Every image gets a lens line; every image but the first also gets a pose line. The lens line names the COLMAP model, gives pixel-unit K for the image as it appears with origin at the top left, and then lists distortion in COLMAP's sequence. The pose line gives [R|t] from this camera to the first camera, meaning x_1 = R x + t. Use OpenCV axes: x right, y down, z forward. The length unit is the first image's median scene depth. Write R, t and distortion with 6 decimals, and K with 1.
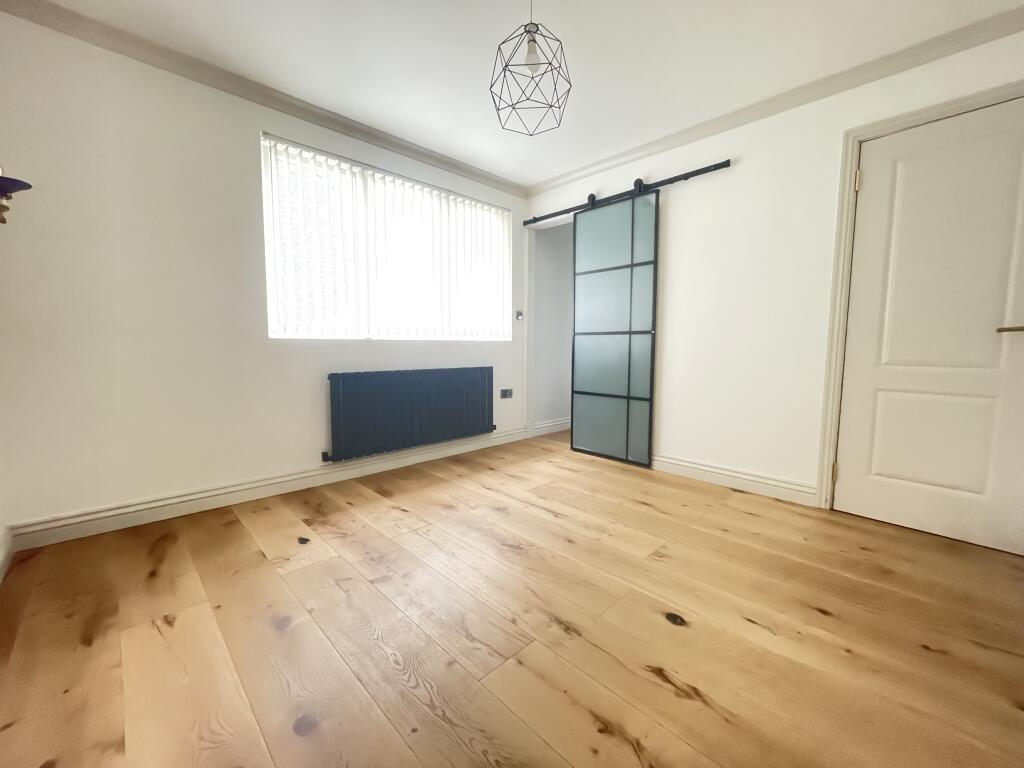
lens RADIAL K [[411.6, 0, 512.0], [0, 411.6, 384.0], [0, 0, 1]] dist [0.001061, 0.000189]
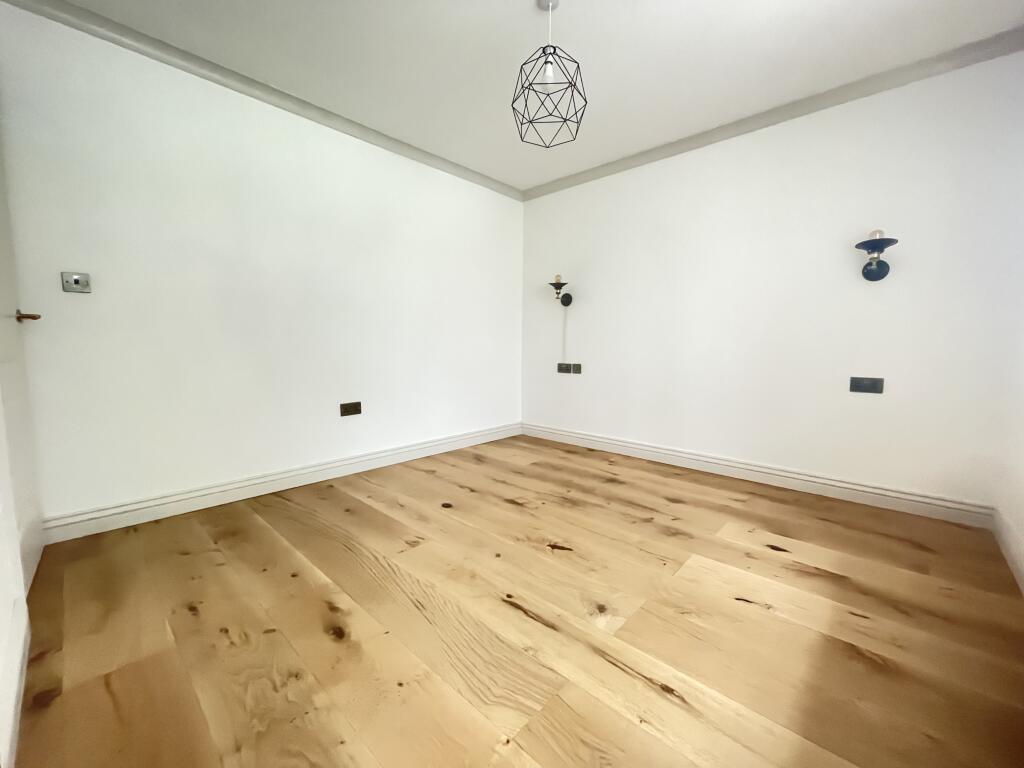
lens RADIAL K [[411.6, 0, 512.0], [0, 411.6, 384.0], [0, 0, 1]] dist [0.001061, 0.000189]
pose [[-0.998517, -0.007546, -0.053918, 0.173420], [-0.017064, 0.983822, 0.178333, -0.165512], [0.051700, 0.178989, -0.982492, 1.958240]]
